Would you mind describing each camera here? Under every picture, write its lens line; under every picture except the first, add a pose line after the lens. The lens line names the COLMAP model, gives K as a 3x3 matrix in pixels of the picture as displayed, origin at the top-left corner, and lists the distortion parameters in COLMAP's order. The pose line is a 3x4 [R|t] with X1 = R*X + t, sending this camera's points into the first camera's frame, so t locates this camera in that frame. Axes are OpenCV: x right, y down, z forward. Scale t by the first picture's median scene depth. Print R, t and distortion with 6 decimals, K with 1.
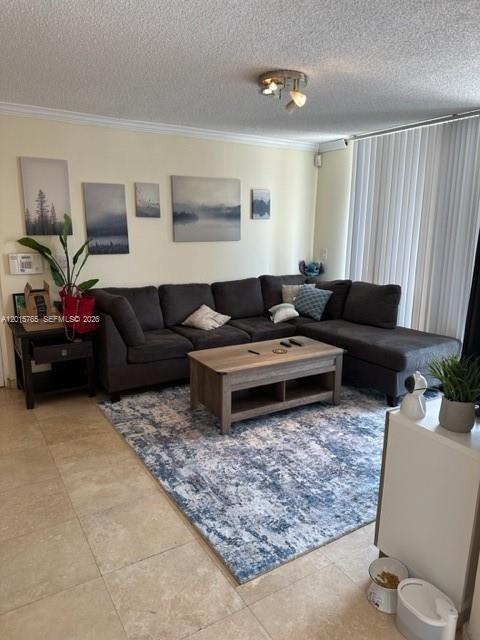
lens RADIAL K [[454.6, 0, 241.4], [0, 454.6, 324.9], [0, 0, 1]] dist [-0.002987, -0.008930]
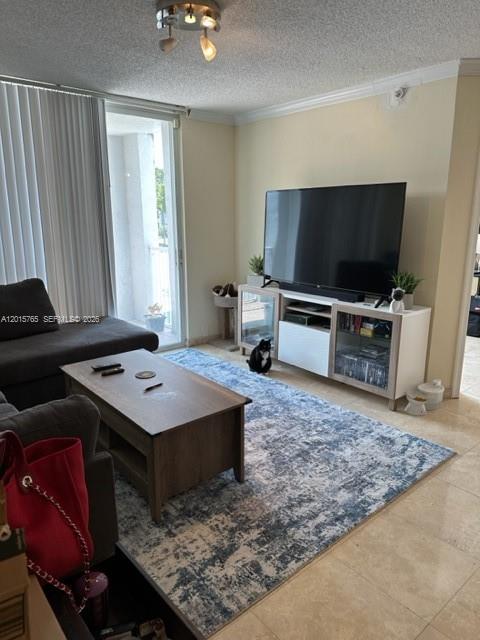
lens RADIAL K [[454.6, 0, 240.4], [0, 454.6, 313.5], [0, 0, 1]] dist [-0.002987, -0.008930]
pose [[-0.134351, -0.247836, 0.959441, -0.779617], [0.226048, 0.935026, 0.273183, -0.256274], [-0.964807, 0.253582, -0.069599, 1.090666]]
